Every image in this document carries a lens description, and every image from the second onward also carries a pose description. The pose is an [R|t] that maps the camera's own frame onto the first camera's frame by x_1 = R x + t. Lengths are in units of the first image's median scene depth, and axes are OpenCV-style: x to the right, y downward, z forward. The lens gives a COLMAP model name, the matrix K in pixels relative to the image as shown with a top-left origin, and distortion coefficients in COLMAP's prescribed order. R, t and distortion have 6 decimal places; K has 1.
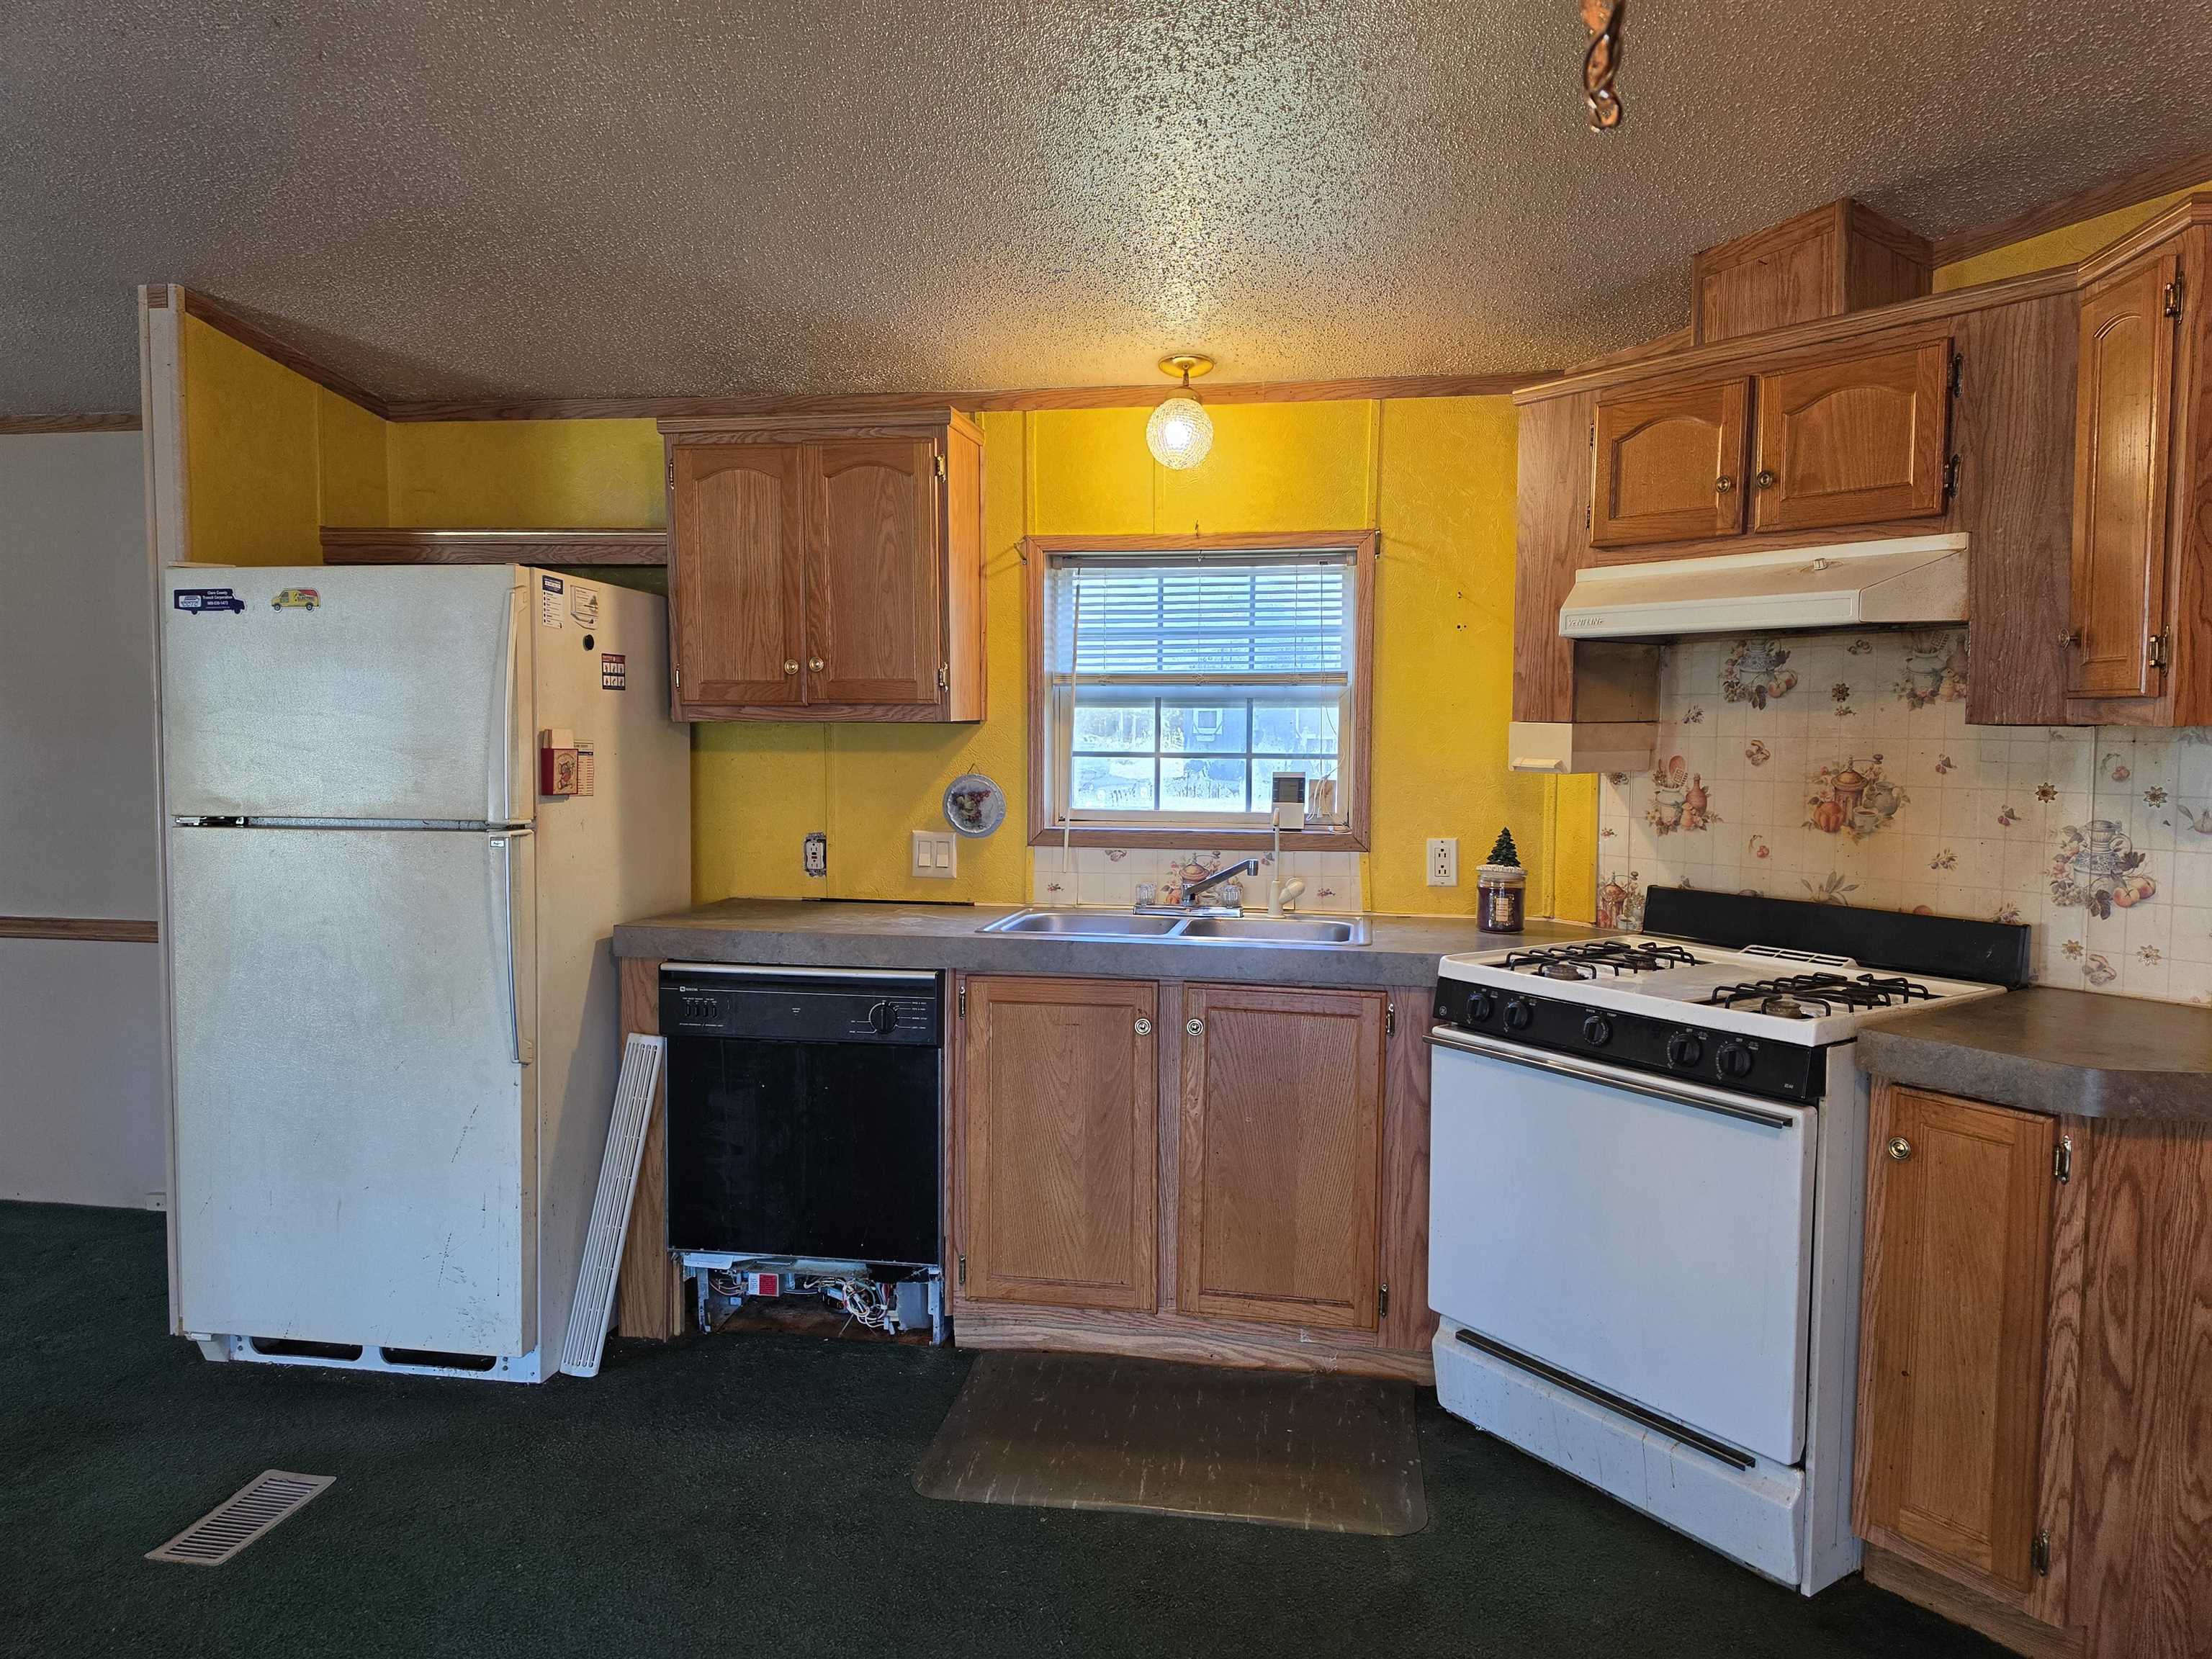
lens RADIAL K [[1528.4, 0, 1115.0], [0, 1528.4, 817.6], [0, 0, 1]] dist [0.077556, -0.100956]
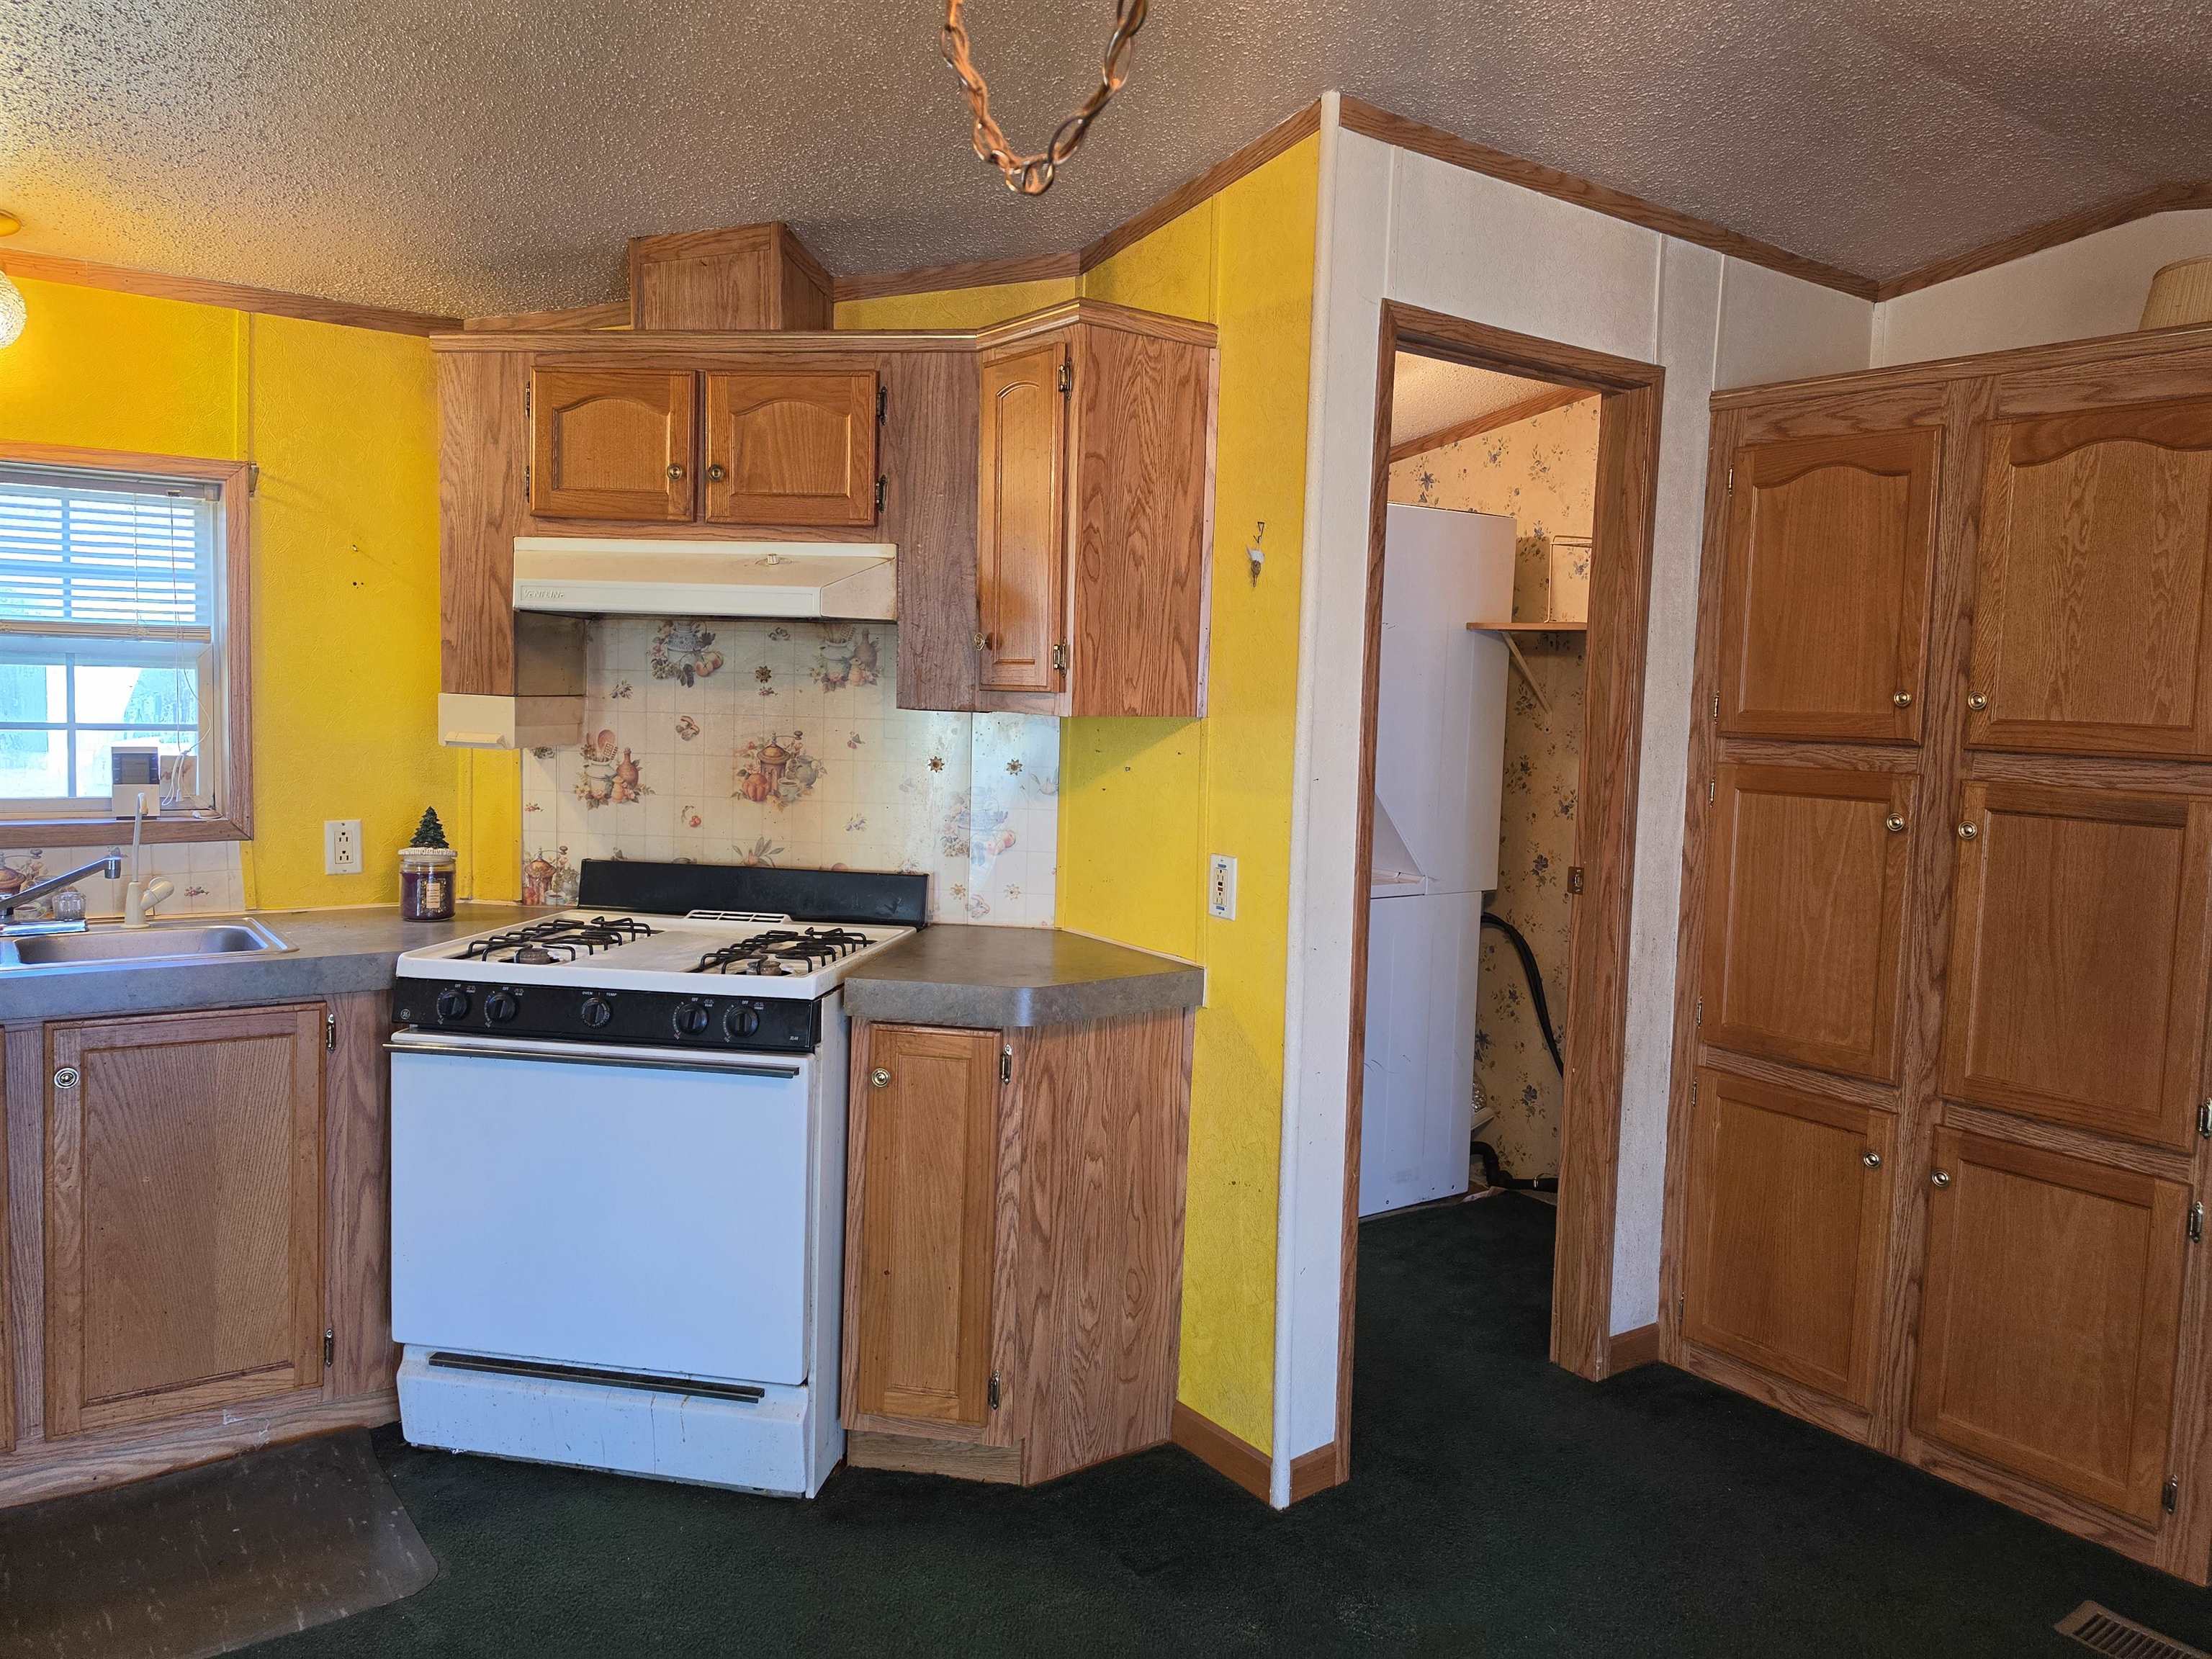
lens RADIAL K [[1518.4, 0, 1099.5], [0, 1518.4, 809.7], [0, 0, 1]] dist [0.057635, -0.060854]
pose [[0.700232, -0.039984, 0.712794, -0.129460], [0.021414, 0.999157, 0.035011, -0.016419], [-0.713594, -0.009252, 0.700499, 0.067581]]
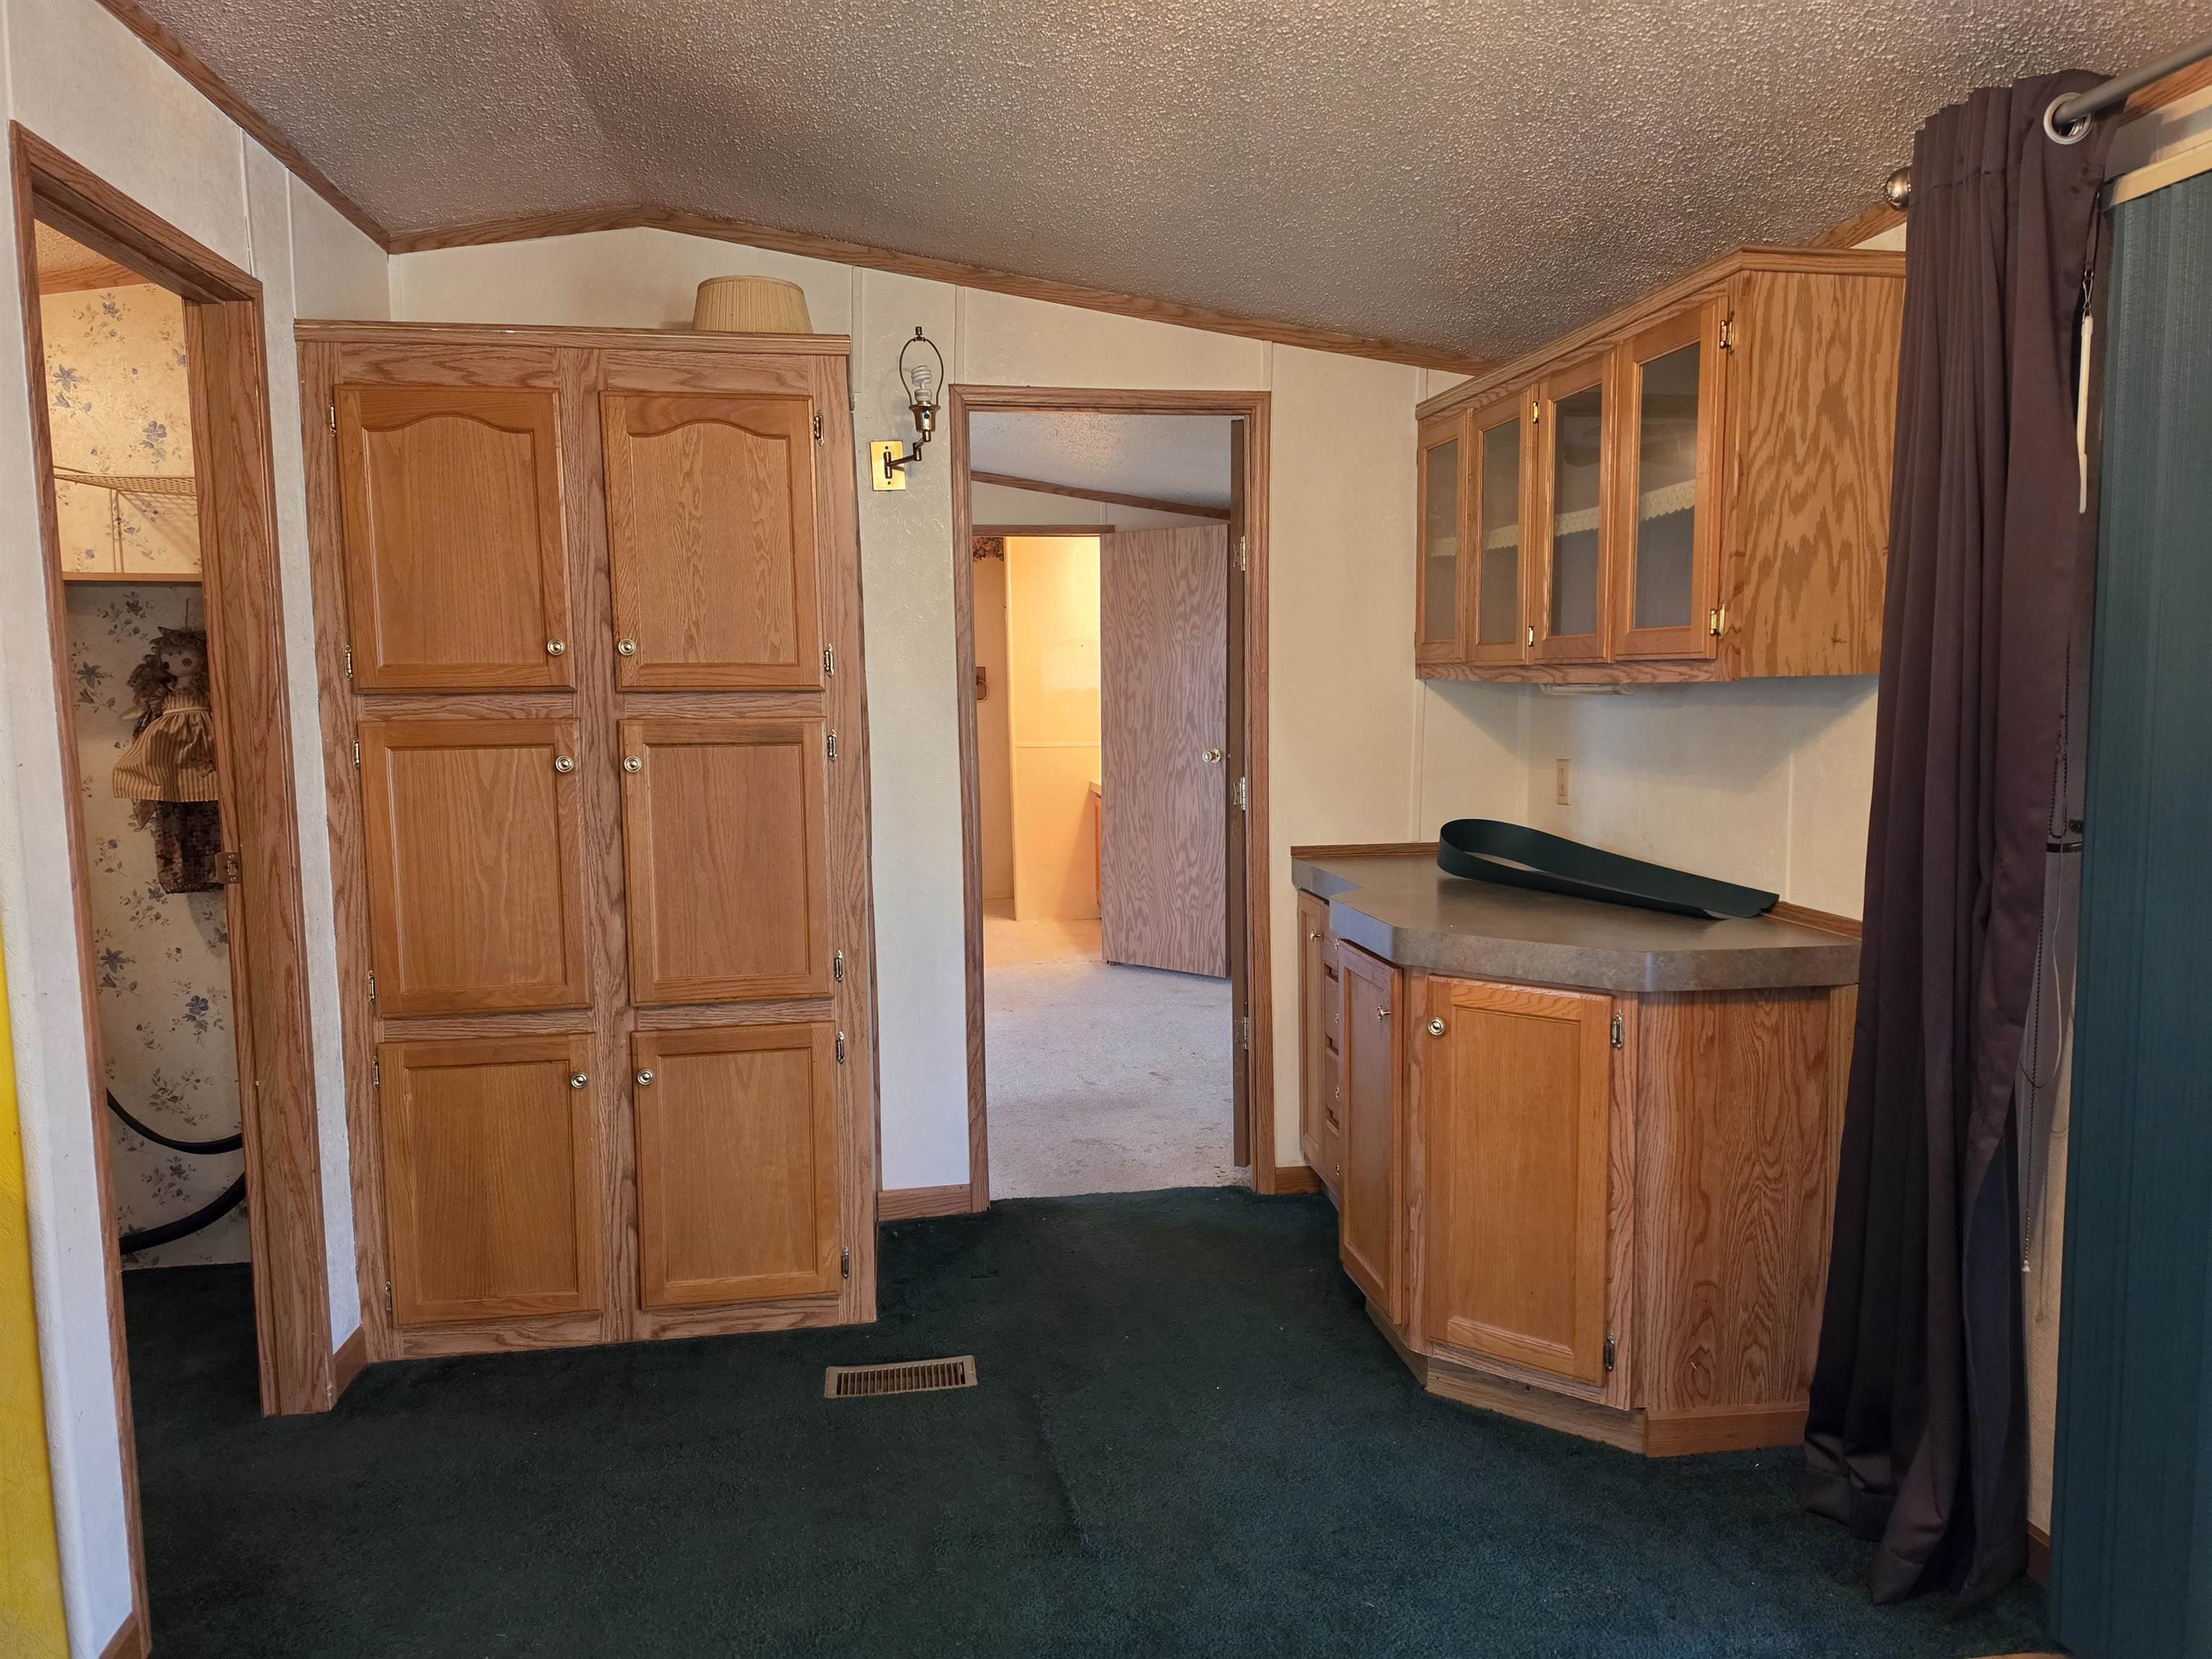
lens RADIAL K [[1548.5, 0, 1097.2], [0, 1548.5, 843.5], [0, 0, 1]] dist [0.079954, -0.115615]
pose [[-0.301873, -0.096727, 0.948429, -0.190893], [0.078619, 0.988925, 0.125881, -0.015025], [-0.950101, 0.112564, -0.290925, 0.334083]]
